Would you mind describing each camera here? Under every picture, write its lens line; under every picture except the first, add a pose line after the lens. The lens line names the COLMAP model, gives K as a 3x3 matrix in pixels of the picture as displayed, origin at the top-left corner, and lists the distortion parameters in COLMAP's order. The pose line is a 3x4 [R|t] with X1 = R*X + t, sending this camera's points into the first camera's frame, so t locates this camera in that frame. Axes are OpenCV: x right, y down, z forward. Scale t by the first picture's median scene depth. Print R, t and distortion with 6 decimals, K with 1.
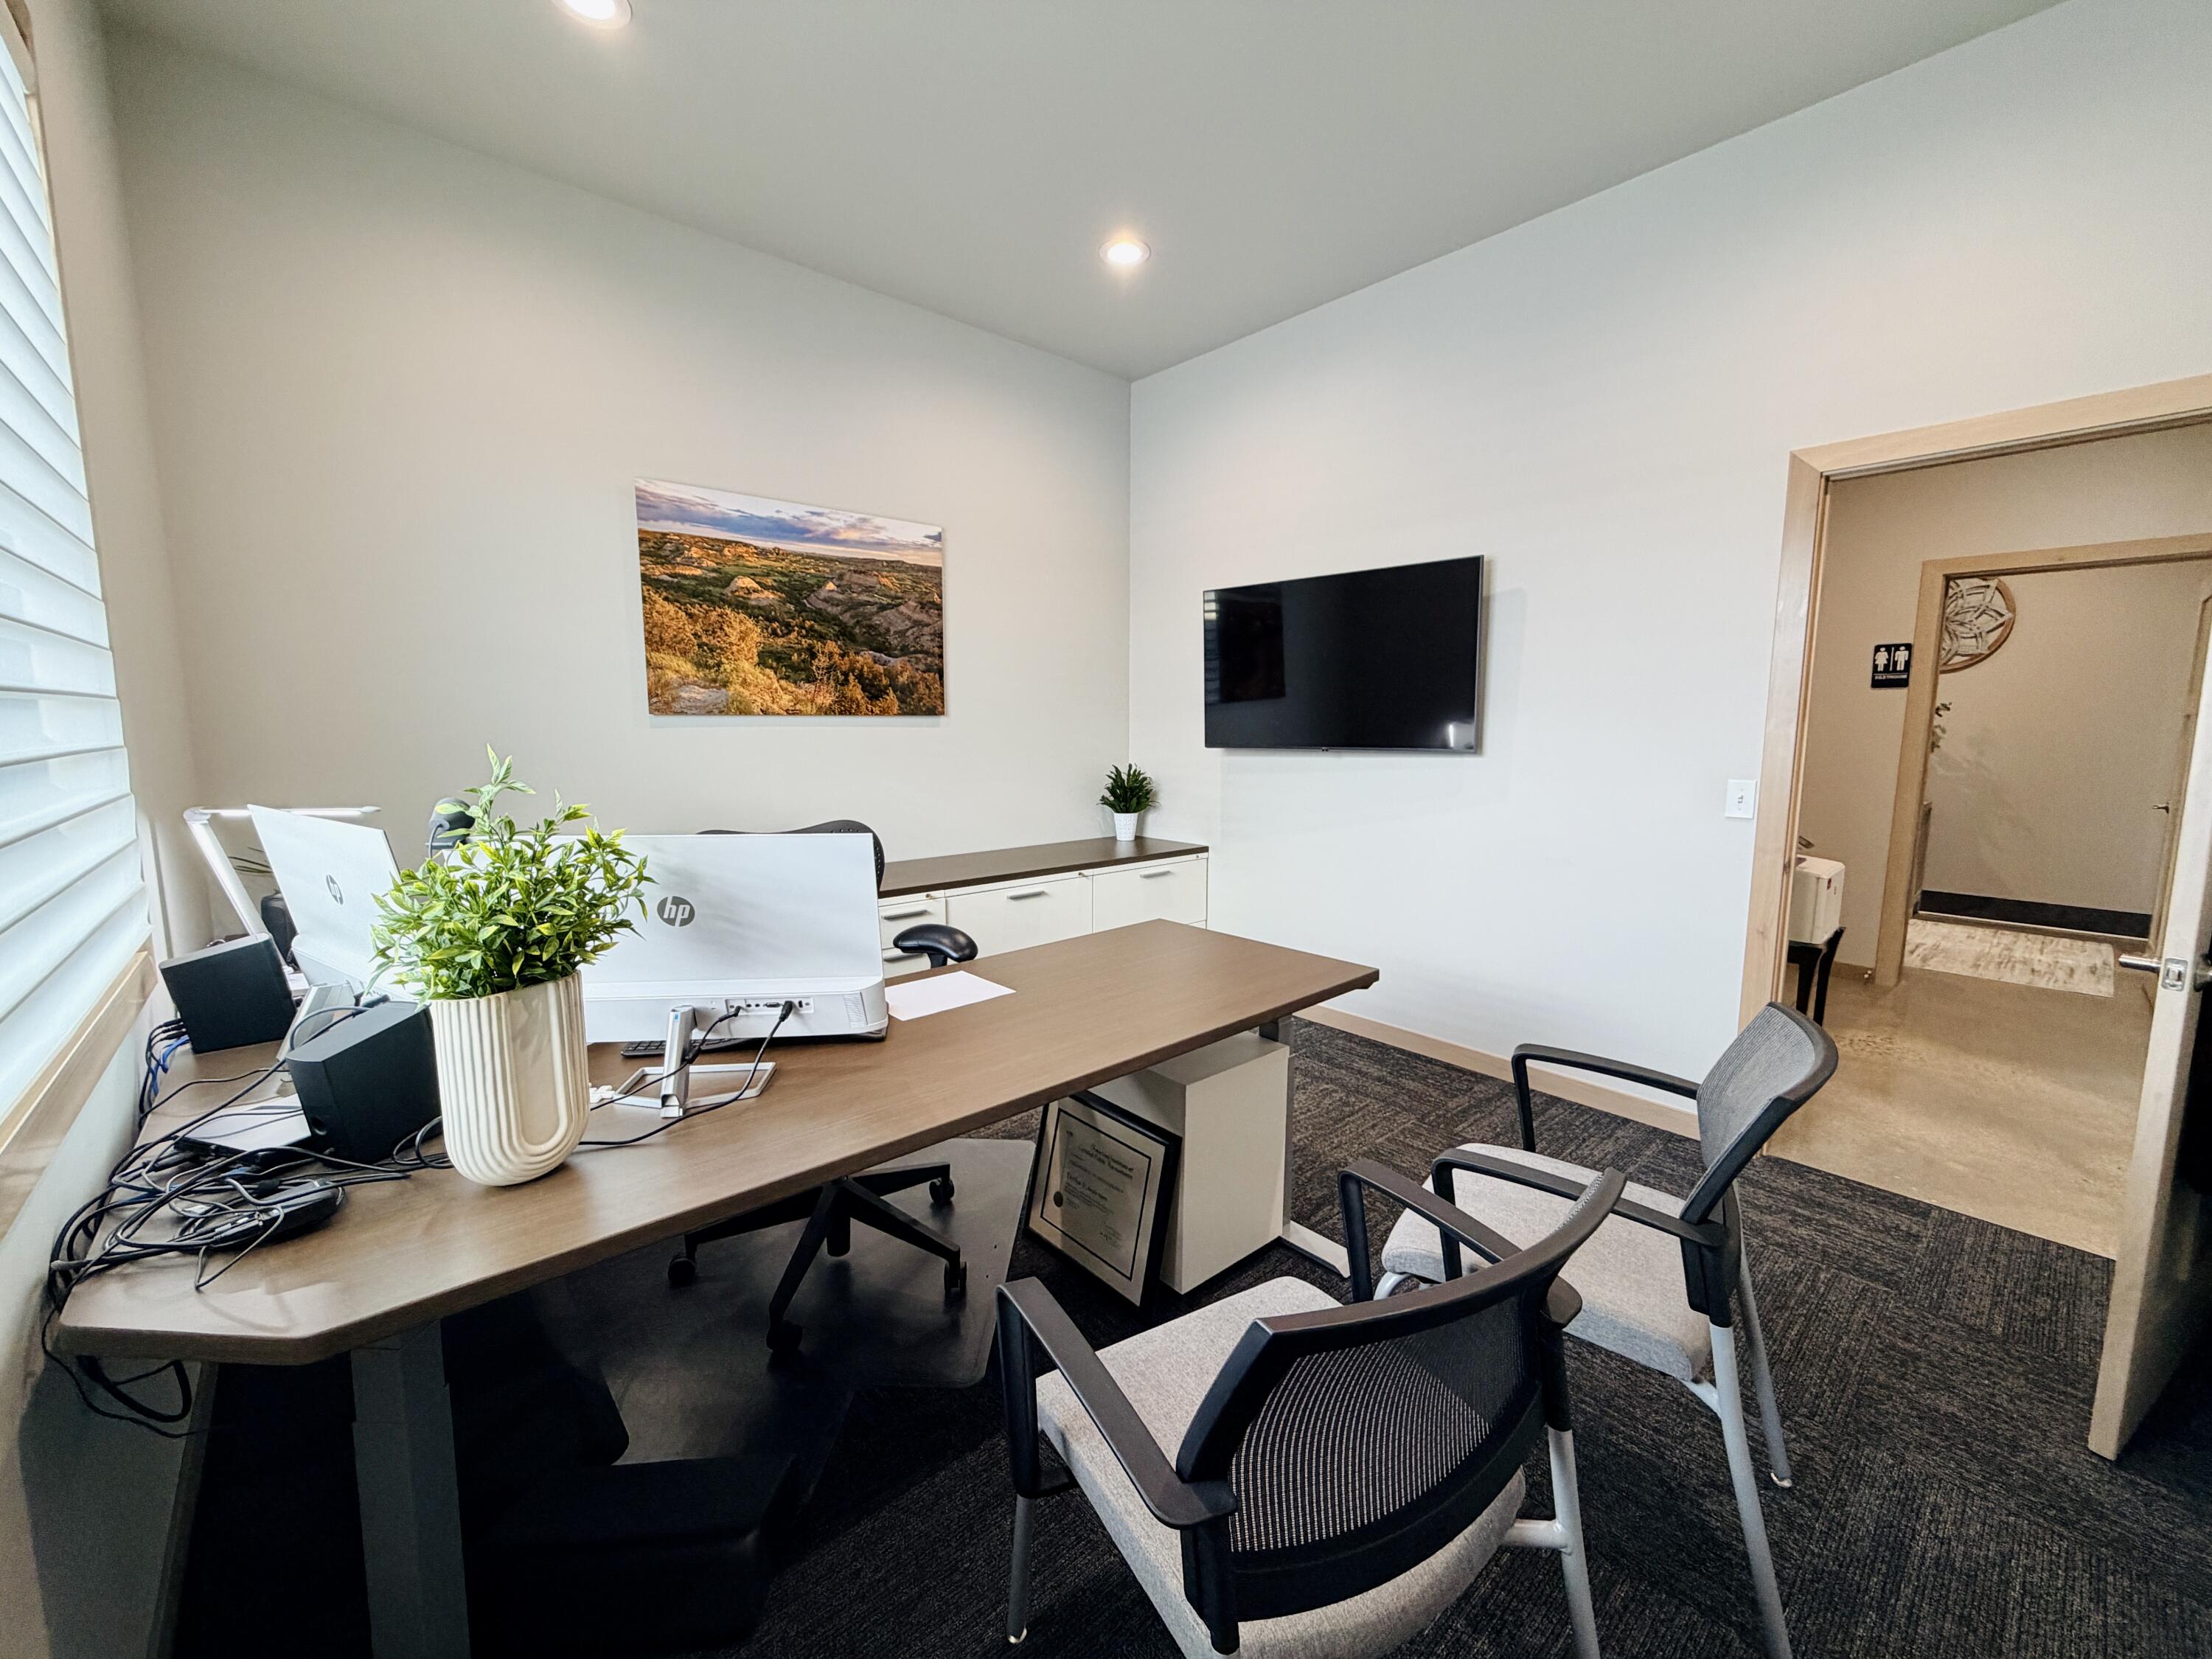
lens RADIAL K [[884.5, 0, 1096.2], [0, 884.5, 820.7], [0, 0, 1]] dist [-0.002010, 0.000543]
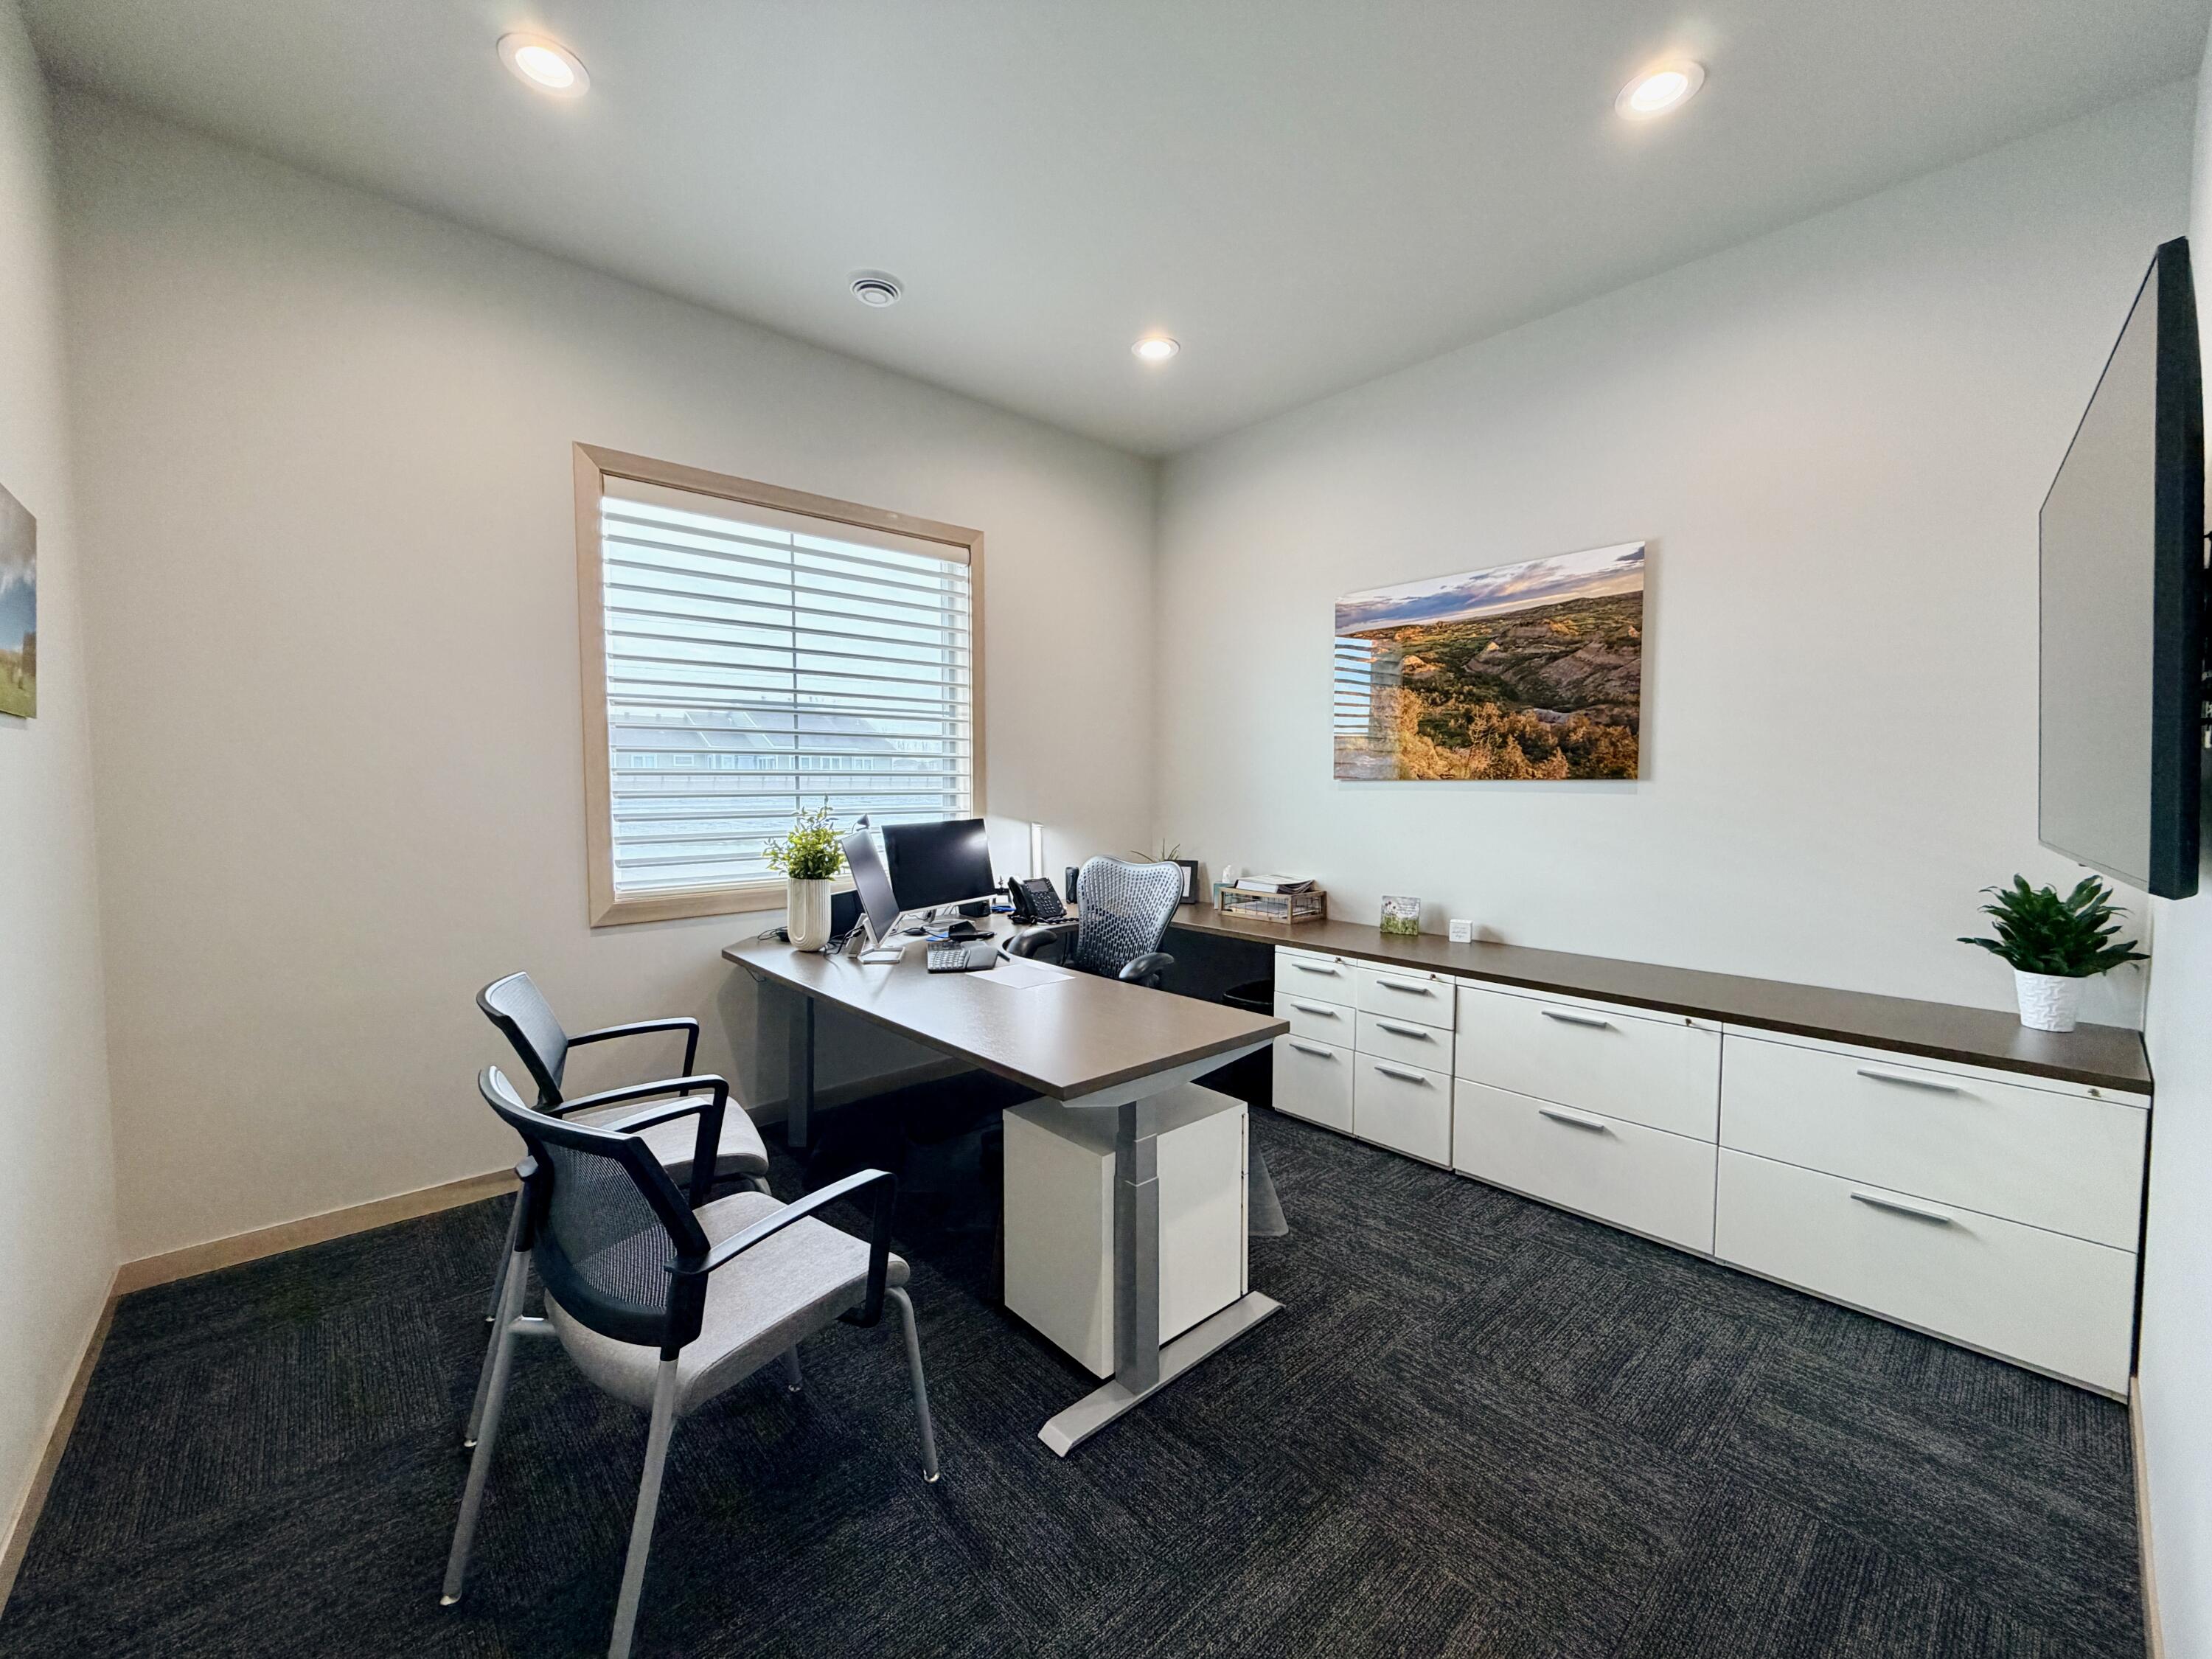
lens RADIAL K [[884.5, 0, 1109.3], [0, 884.5, 822.4], [0, 0, 1]] dist [-0.002010, 0.000543]
pose [[0.008950, 0.044361, -0.998975, 0.646793], [-0.115804, 0.992340, 0.043029, -0.066366], [0.993232, 0.115300, 0.014019, 0.577361]]
